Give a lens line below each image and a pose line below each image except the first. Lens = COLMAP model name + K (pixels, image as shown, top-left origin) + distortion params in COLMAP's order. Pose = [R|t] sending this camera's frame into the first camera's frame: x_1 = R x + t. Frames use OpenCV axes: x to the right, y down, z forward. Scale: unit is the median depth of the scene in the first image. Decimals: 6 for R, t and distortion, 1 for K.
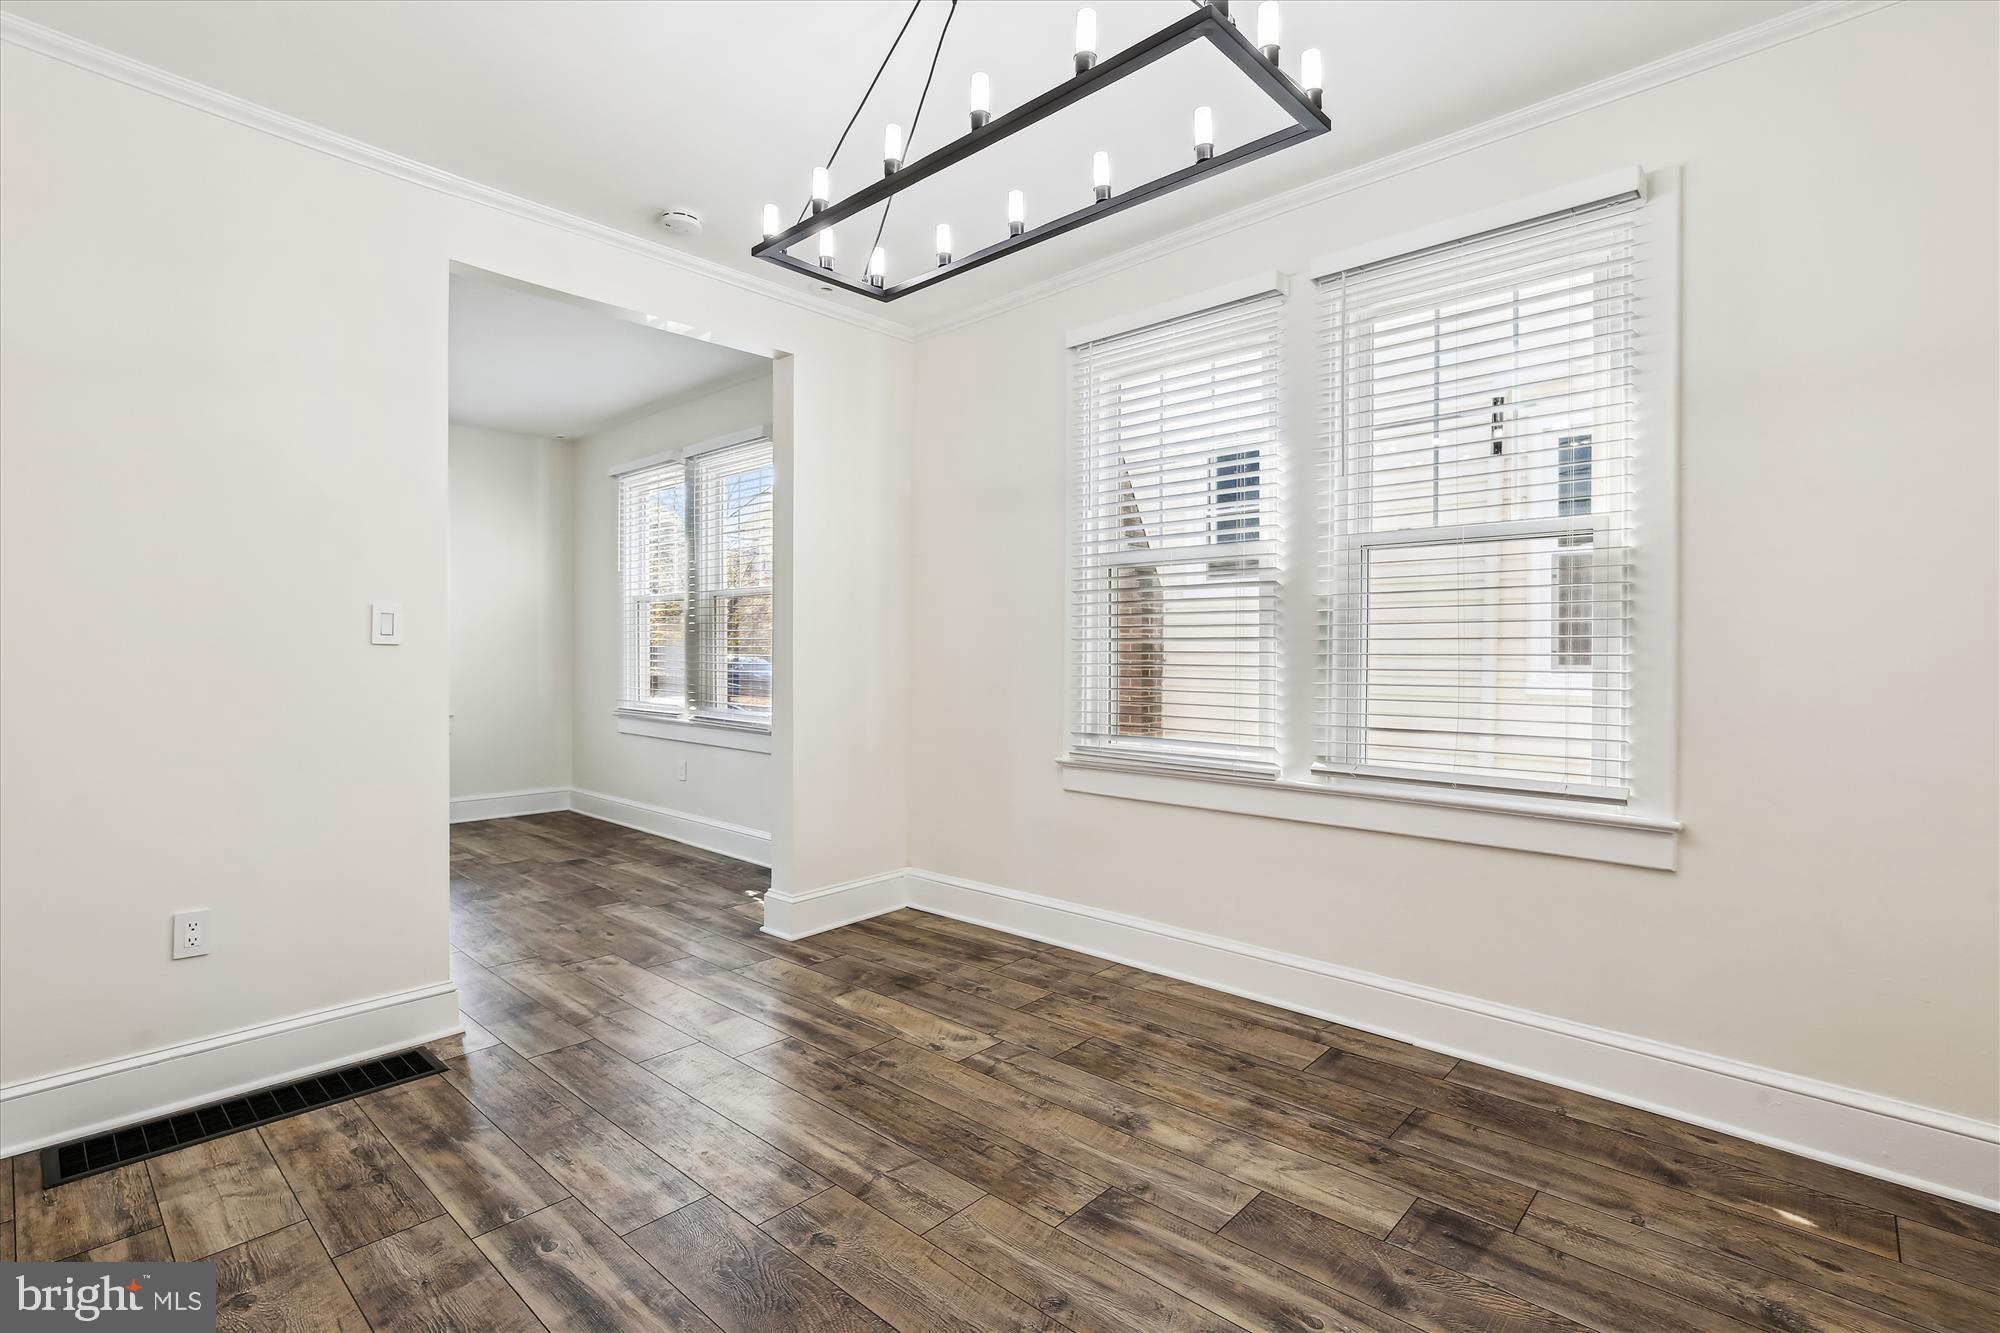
lens RADIAL K [[950.0, 0, 1001.2], [0, 950.0, 650.0], [0, 0, 1]] dist [-0.014601, 0.008267]
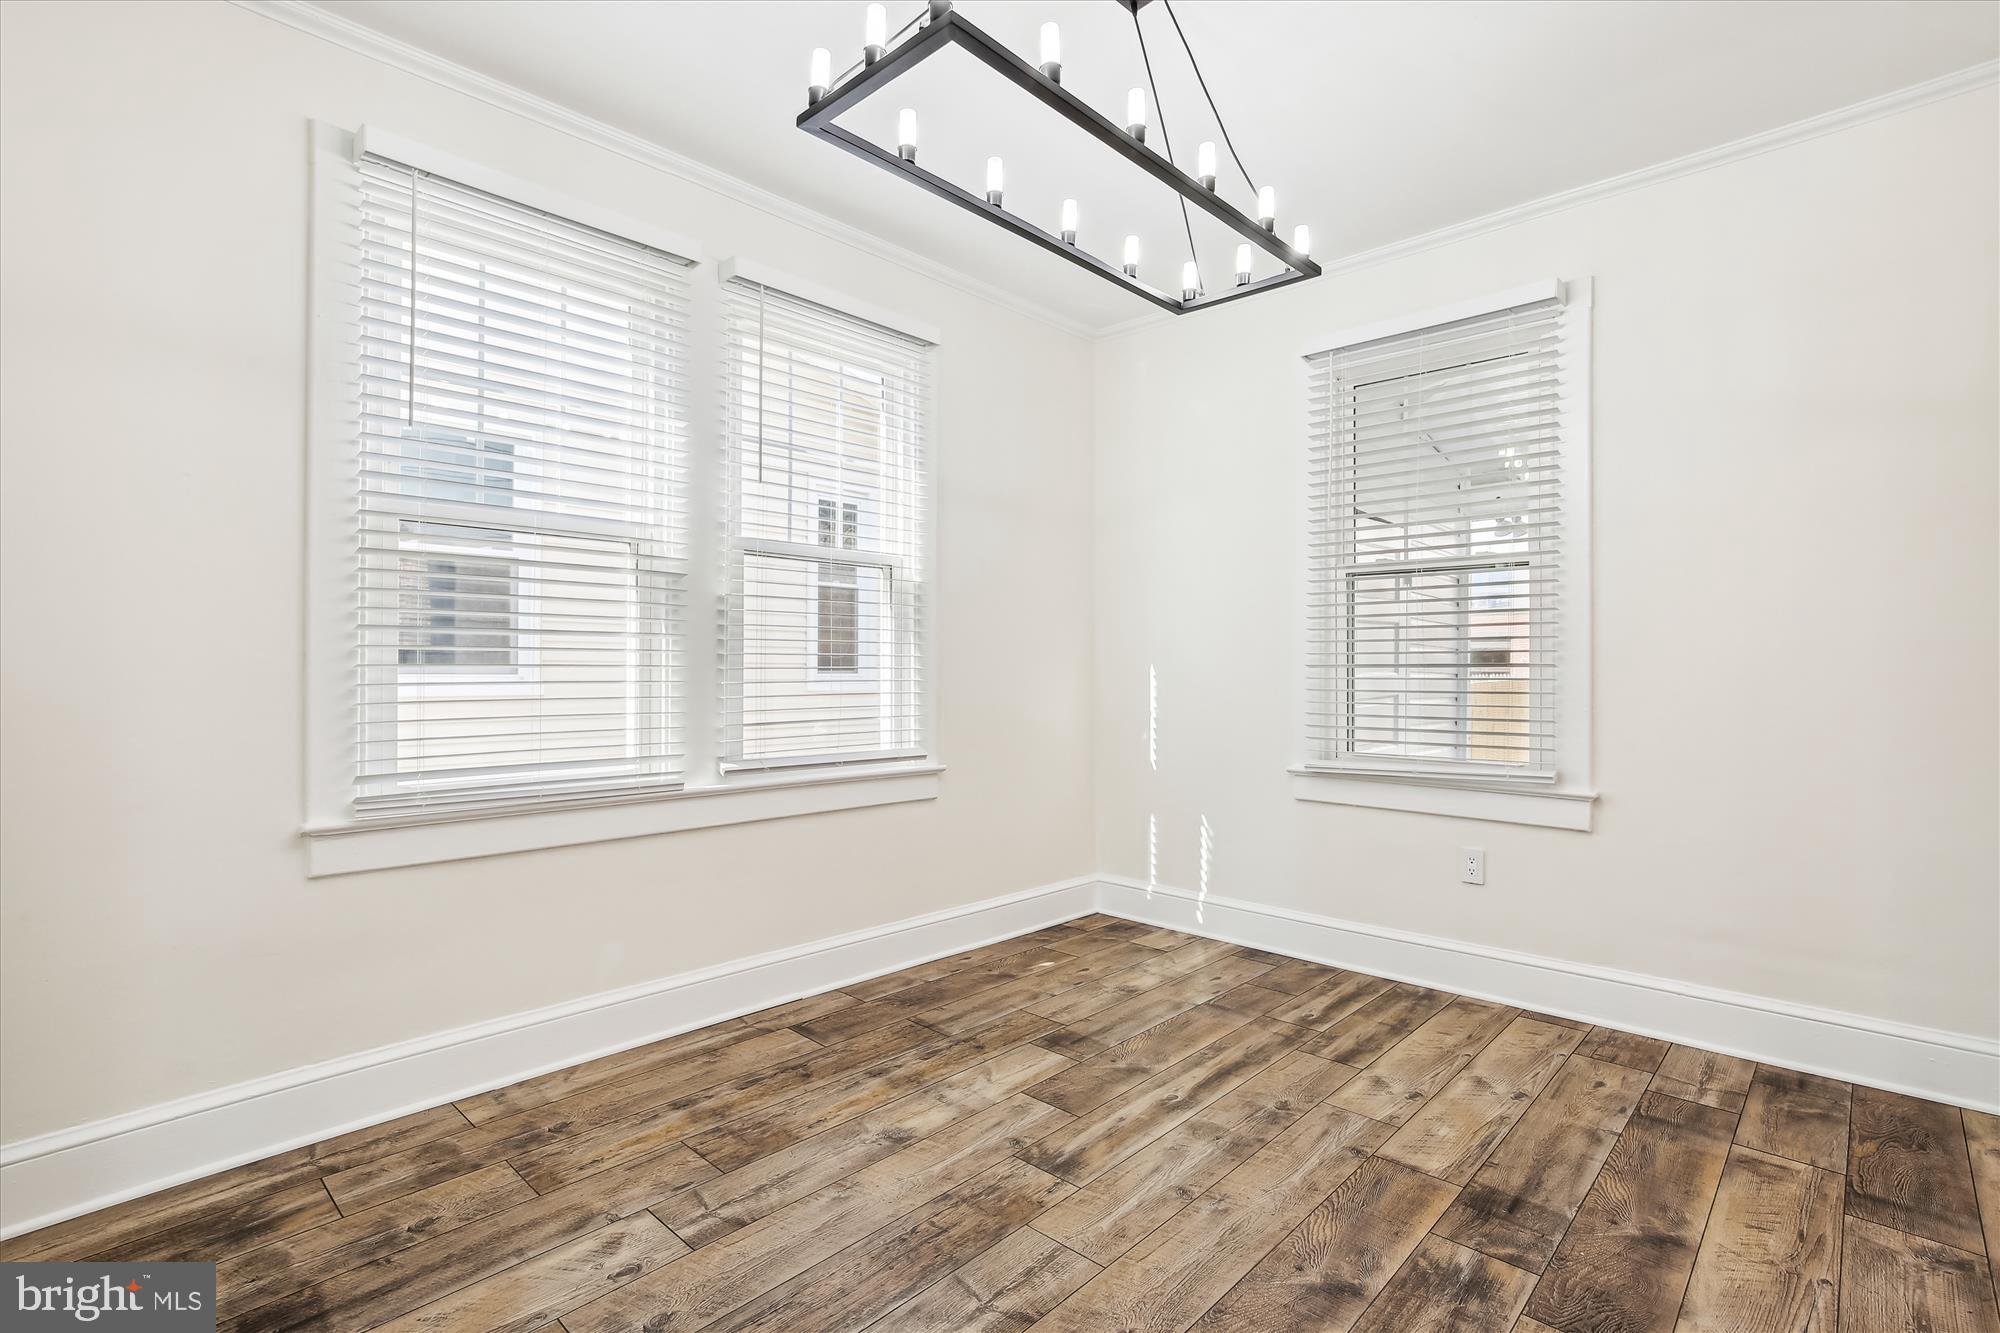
lens RADIAL K [[950.0, 0, 1013.9], [0, 950.0, 641.4], [0, 0, 1]] dist [-0.014601, 0.008267]
pose [[-0.000466, 0.021674, 0.999765, -0.829592], [-0.005645, 0.999749, -0.021676, 0.014453], [-0.999984, -0.005654, -0.000343, 0.875890]]
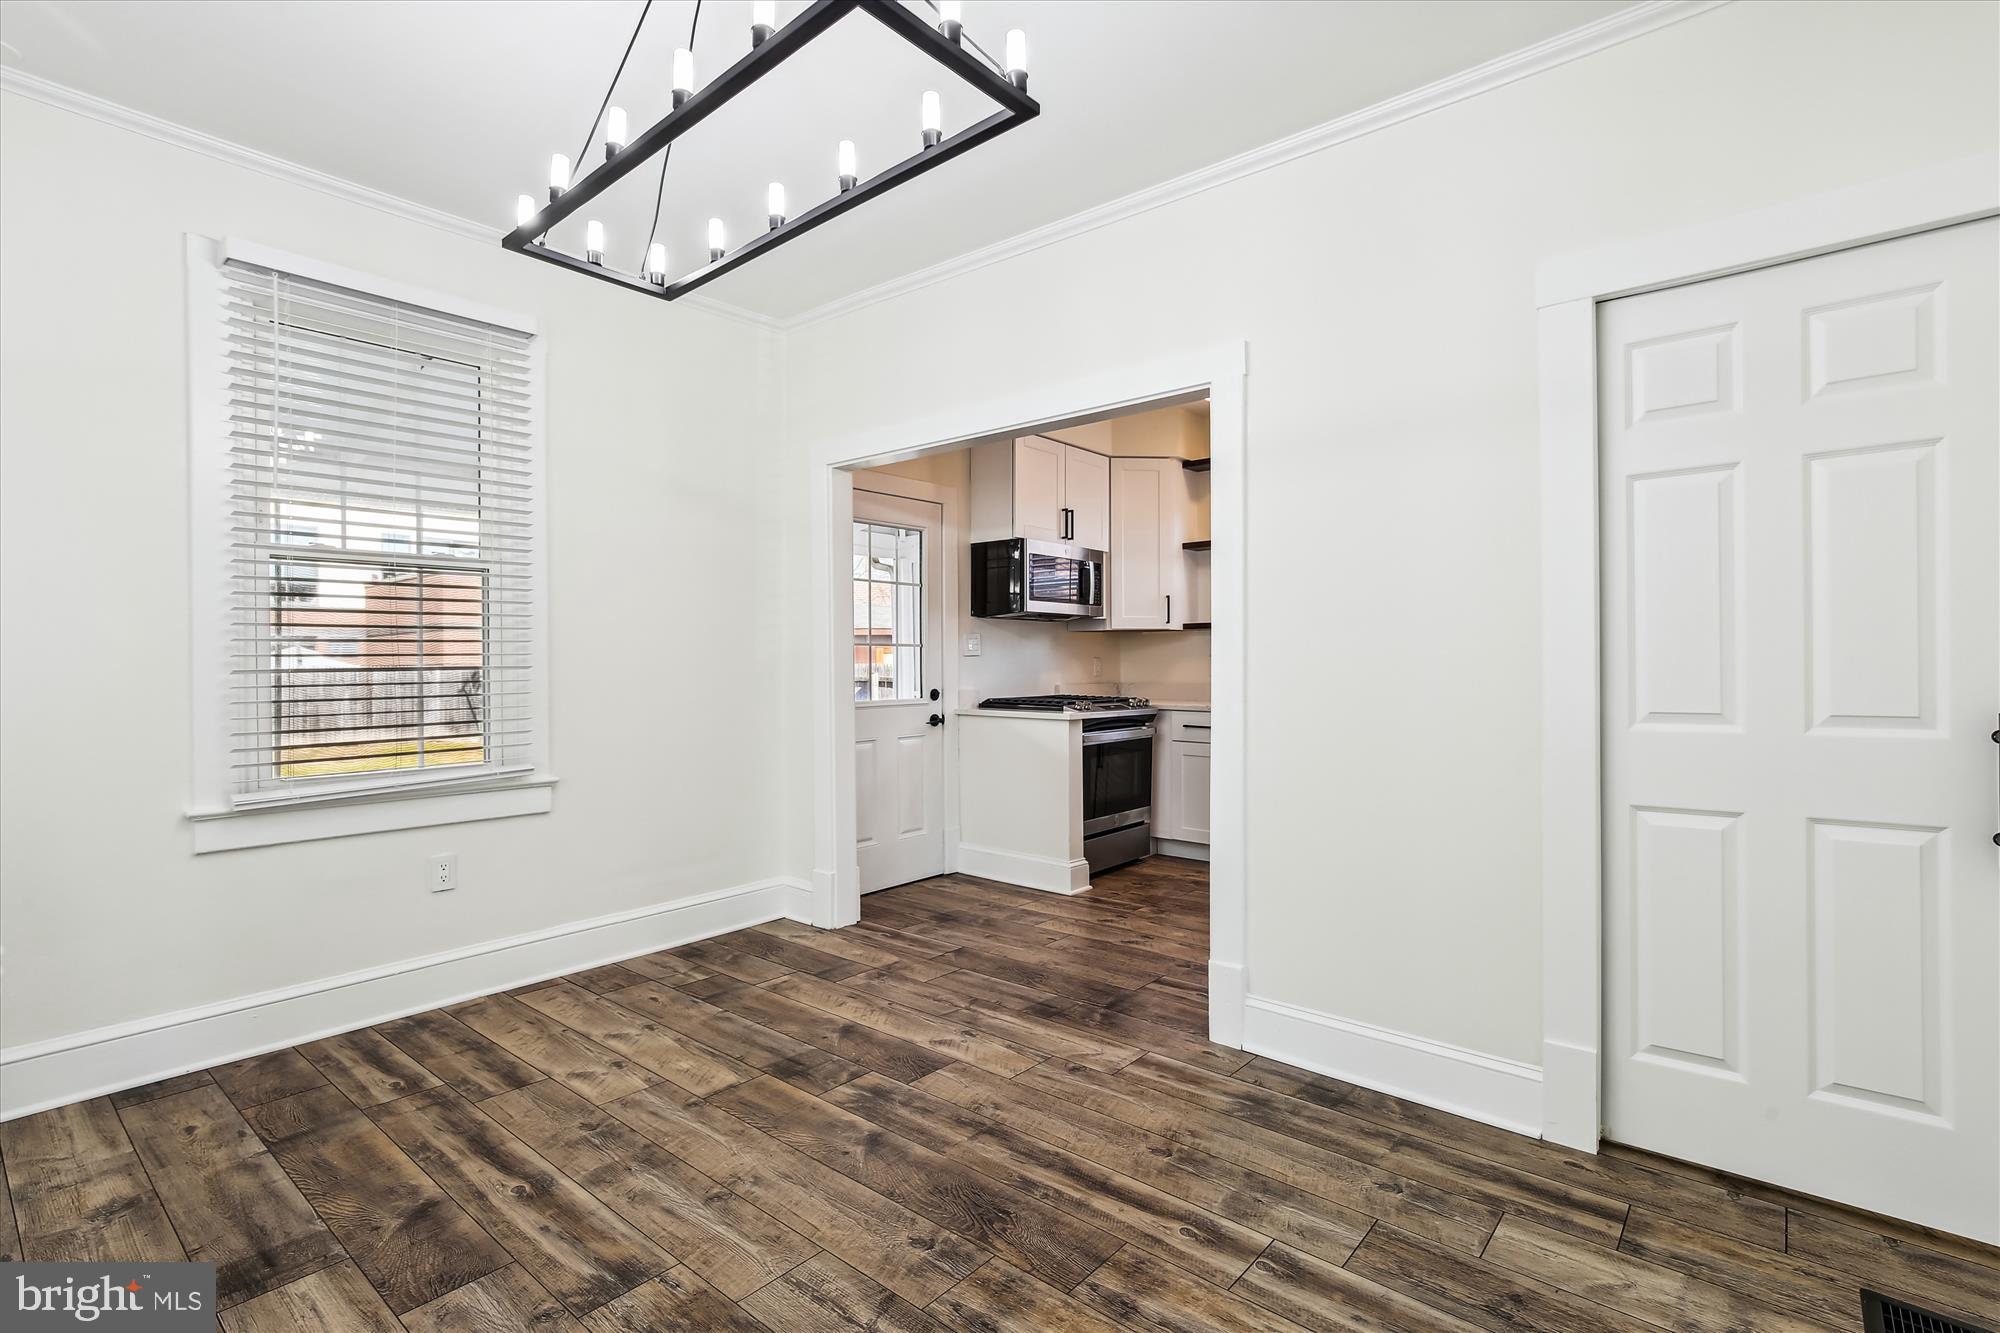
lens RADIAL K [[950.0, 0, 1005.2], [0, 950.0, 664.8], [0, 0, 1]] dist [-0.014601, 0.008267]
pose [[-0.999119, 0.005290, -0.041643, -0.189097], [0.004940, 0.999952, 0.008503, 0.002153], [0.041686, 0.008290, -0.999096, 1.589748]]
